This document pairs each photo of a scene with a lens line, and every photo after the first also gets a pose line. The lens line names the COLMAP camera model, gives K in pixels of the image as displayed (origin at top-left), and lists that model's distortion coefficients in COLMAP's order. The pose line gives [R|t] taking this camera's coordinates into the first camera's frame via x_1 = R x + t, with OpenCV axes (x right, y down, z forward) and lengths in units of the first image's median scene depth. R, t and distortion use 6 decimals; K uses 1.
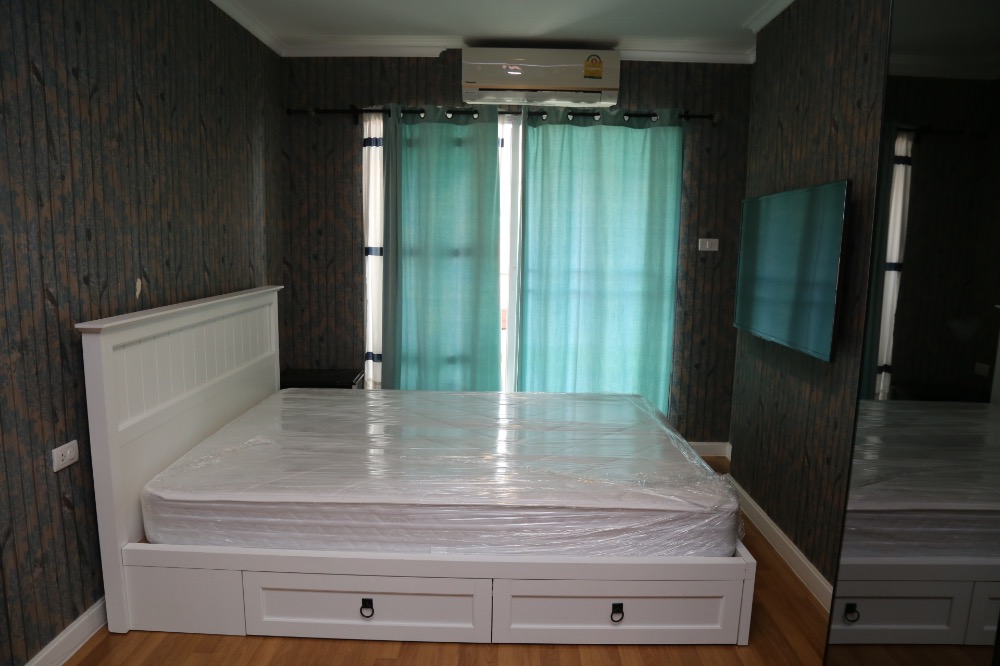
lens RADIAL K [[676.6, 0, 499.5], [0, 676.6, 337.7], [0, 0, 1]] dist [-0.121393, 0.067334]
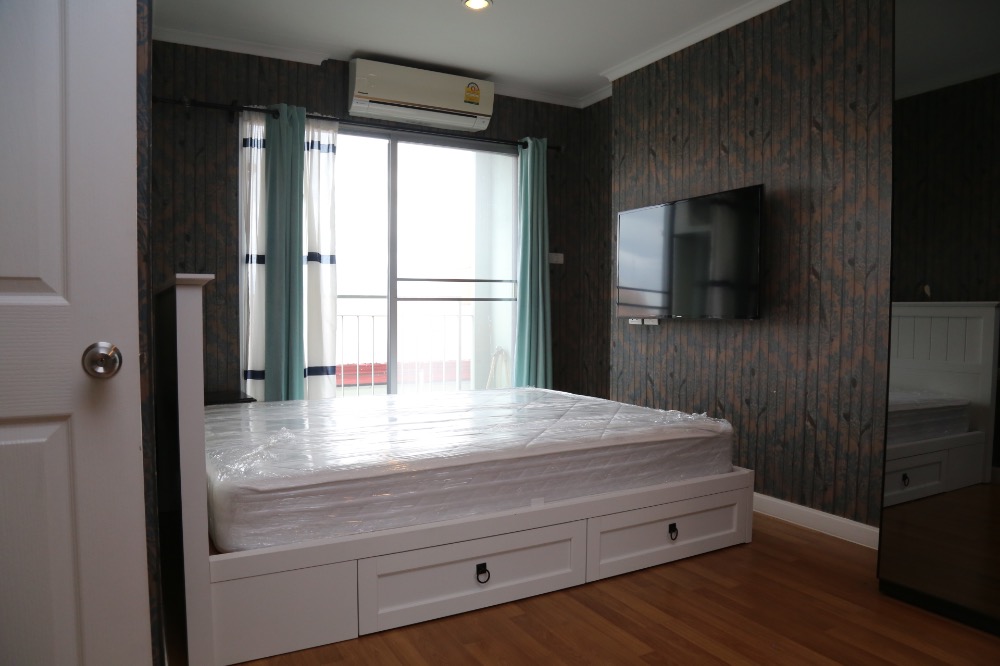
lens RADIAL K [[678.0, 0, 502.9], [0, 678.0, 338.6], [0, 0, 1]] dist [-0.124049, 0.068167]
pose [[0.869692, -0.035514, 0.492315, -0.626301], [0.080748, 0.994208, -0.070926, 0.132379], [-0.486944, 0.101437, 0.867523, 0.091988]]
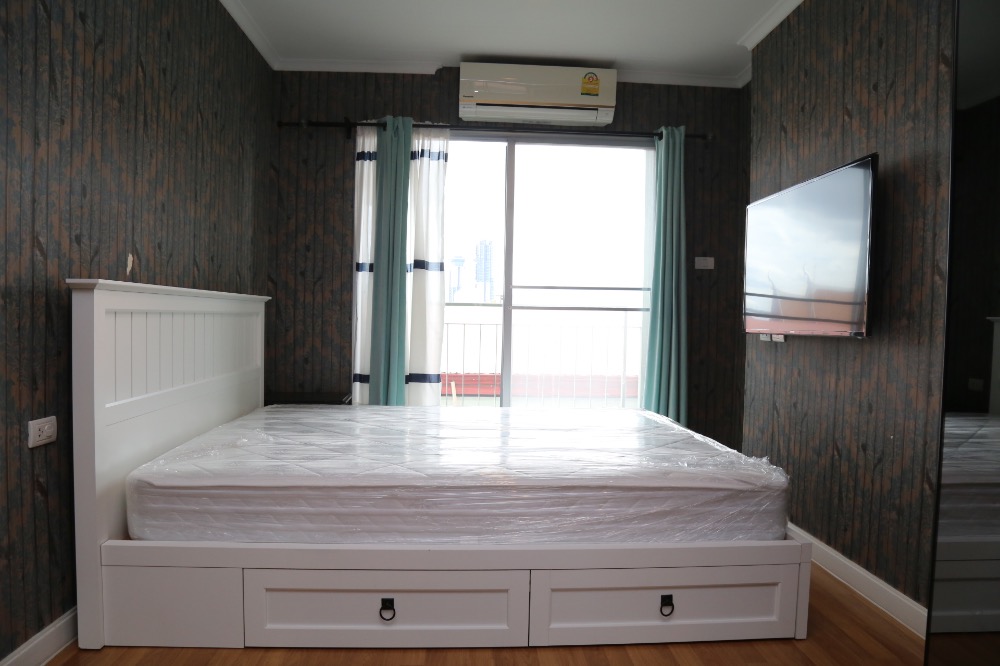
lens RADIAL K [[678.0, 0, 502.9], [0, 678.0, 338.6], [0, 0, 1]] dist [-0.124049, 0.068167]
pose [[0.997418, -0.000202, 0.071816, -0.107439], [0.008037, 0.994028, -0.108831, 0.144464], [-0.071365, 0.109127, 0.991463, 0.076427]]
